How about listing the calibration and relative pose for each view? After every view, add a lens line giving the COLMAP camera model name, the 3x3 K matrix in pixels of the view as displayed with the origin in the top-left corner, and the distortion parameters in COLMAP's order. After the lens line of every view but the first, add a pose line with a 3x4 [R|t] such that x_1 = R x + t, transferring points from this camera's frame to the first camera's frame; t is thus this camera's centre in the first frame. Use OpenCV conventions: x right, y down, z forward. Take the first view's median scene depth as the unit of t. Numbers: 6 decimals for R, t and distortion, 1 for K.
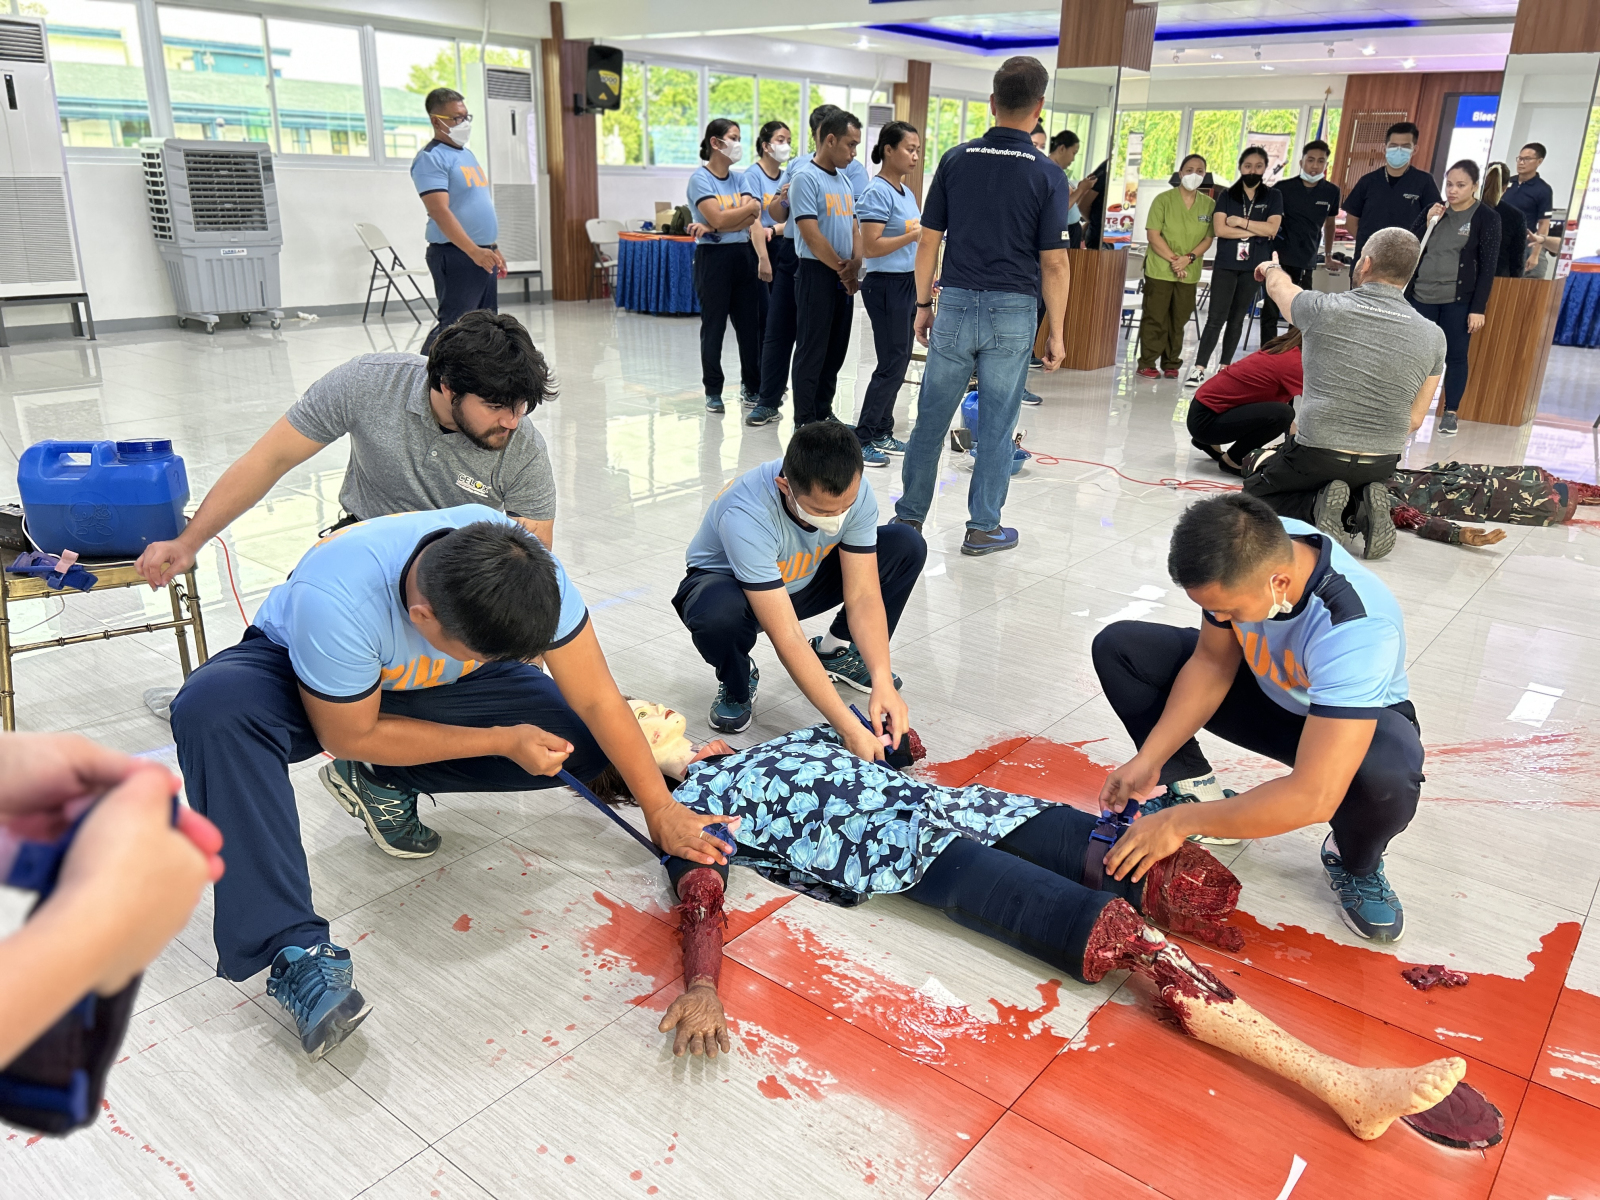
lens RADIAL K [[1236.5, 0, 823.0], [0, 1236.5, 614.2], [0, 0, 1]] dist [0.053305, -0.056013]
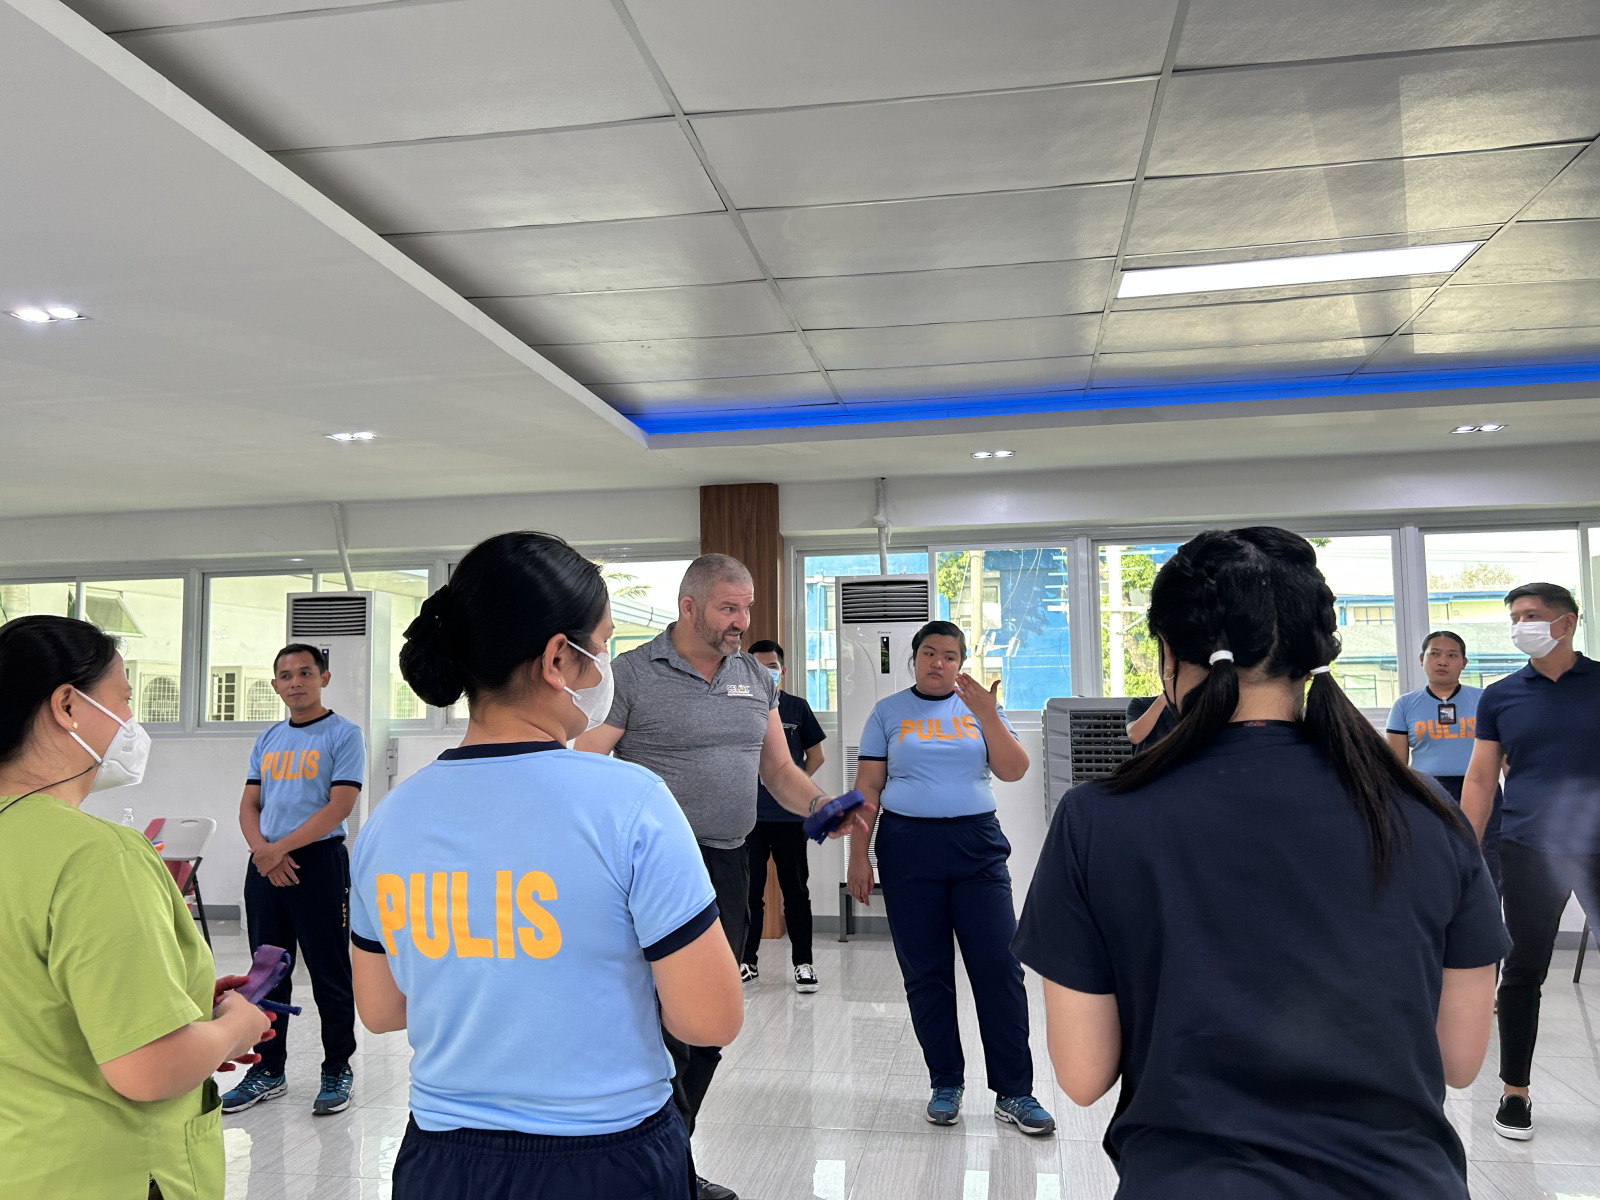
lens RADIAL K [[1236.5, 0, 794.2], [0, 1236.5, 586.7], [0, 0, 1]] dist [0.053305, -0.056013]
pose [[0.446322, -0.117174, -0.887168, 0.093176], [-0.272818, 0.926378, -0.259604, -0.197020], [0.852271, 0.357902, 0.381496, 0.535357]]
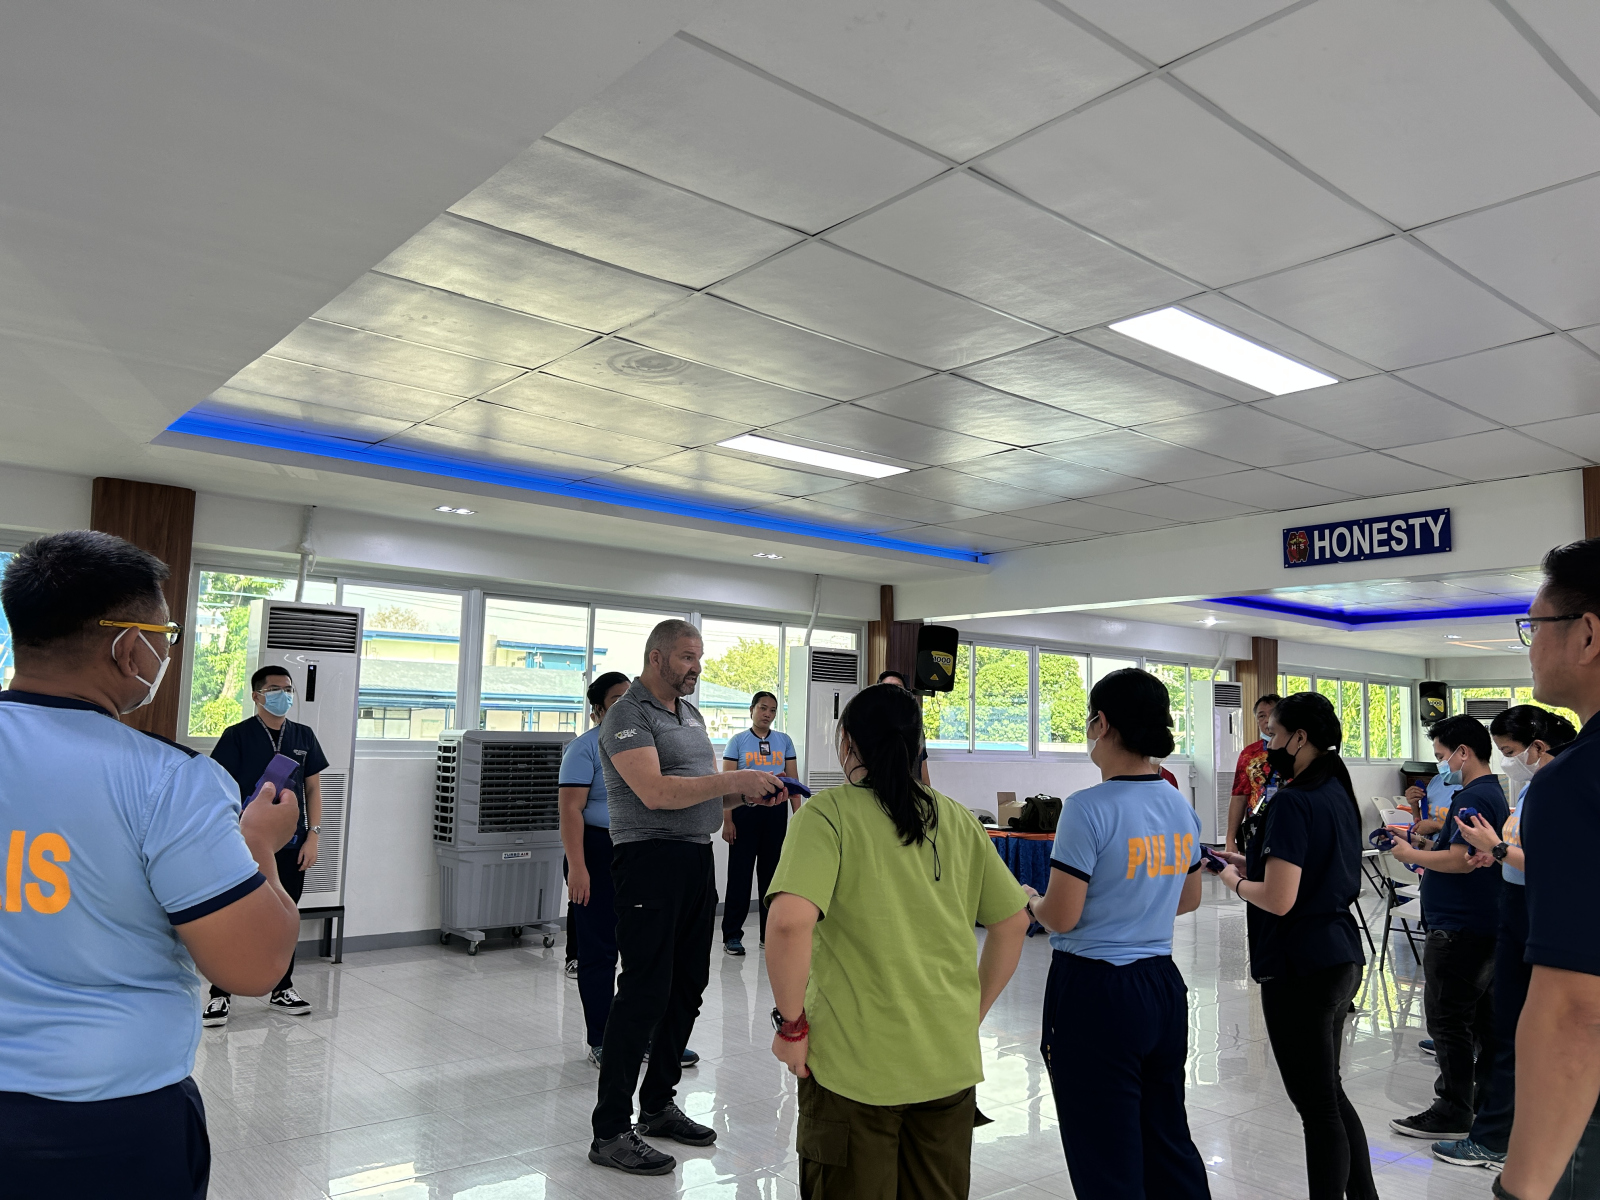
lens RADIAL K [[1236.5, 0, 808.9], [0, 1236.5, 596.2], [0, 0, 1]] dist [0.053305, -0.056013]
pose [[0.978202, -0.029561, -0.205542, -0.104739], [-0.065186, 0.896069, -0.439103, -0.094785], [0.197160, 0.442930, 0.874609, 0.236786]]
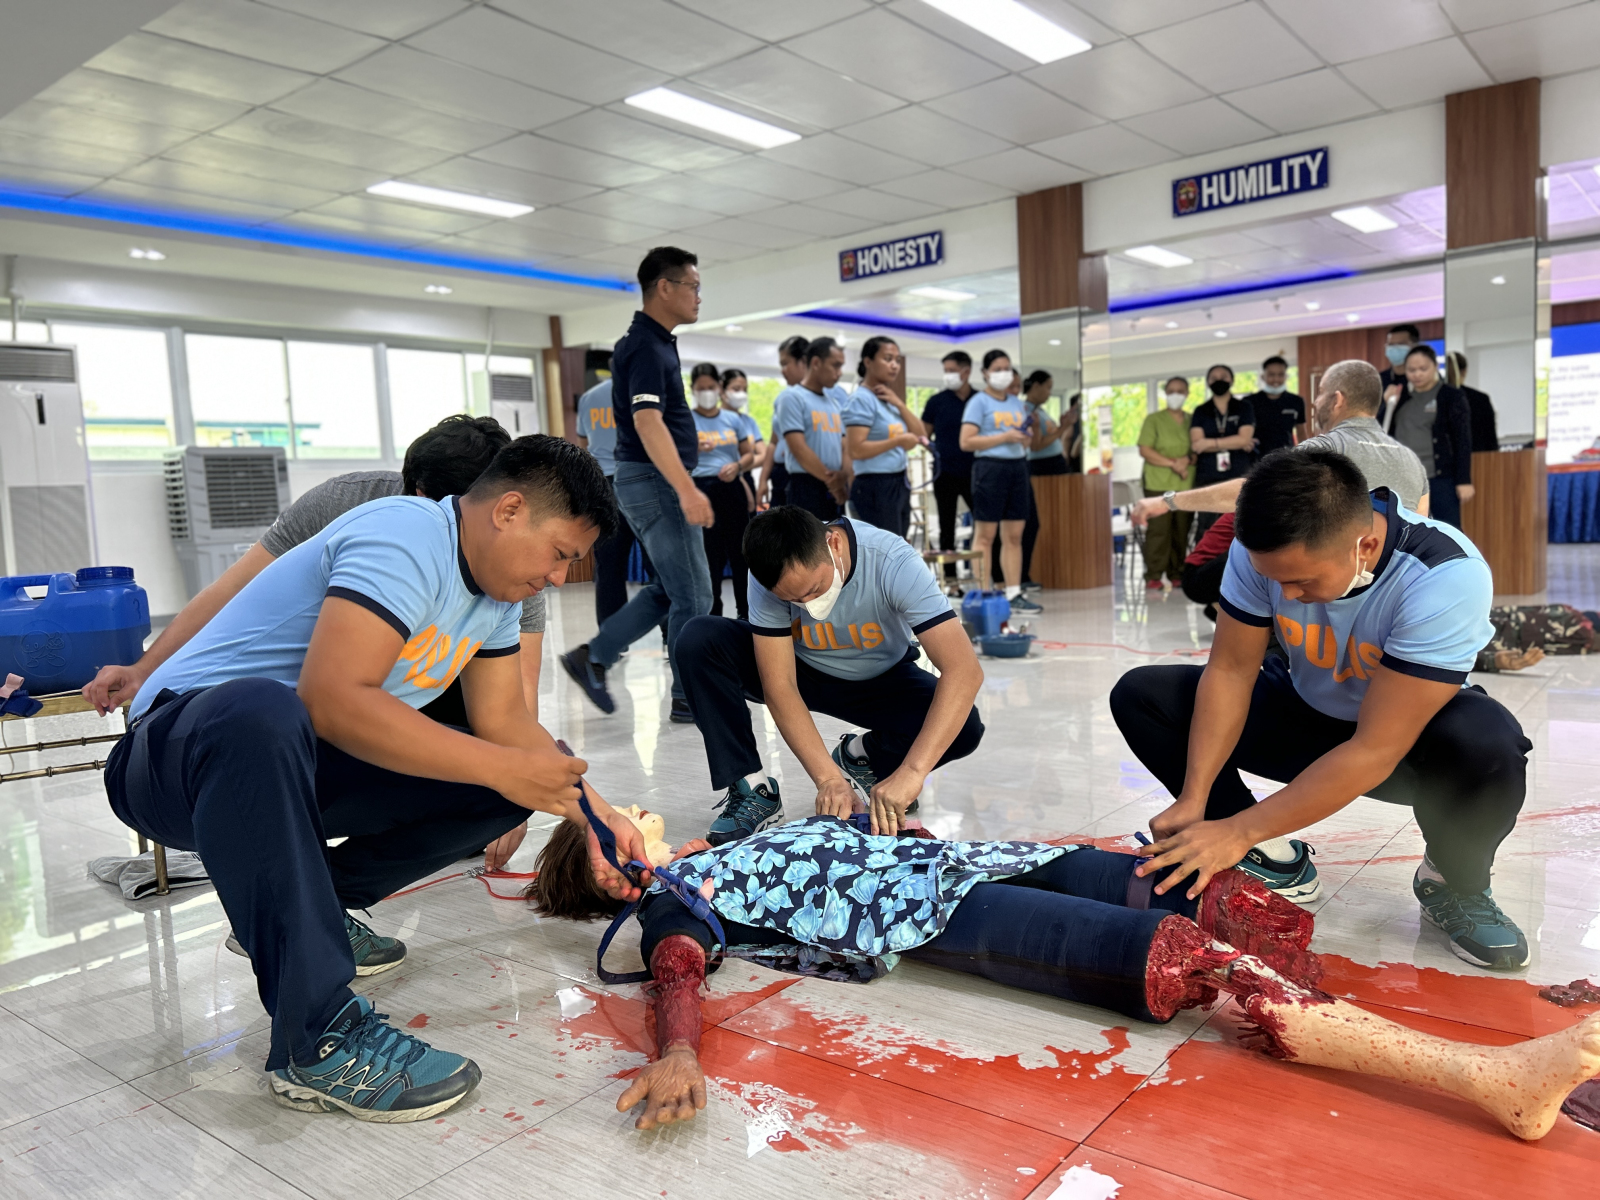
lens RADIAL K [[1236.5, 0, 810.7], [0, 1236.5, 611.5], [0, 0, 1]] dist [0.053305, -0.056013]
pose [[0.996980, -0.076650, -0.012483, 0.002510], [0.071252, 0.966761, -0.245553, 0.050479], [0.030890, 0.243922, 0.969303, 0.027663]]
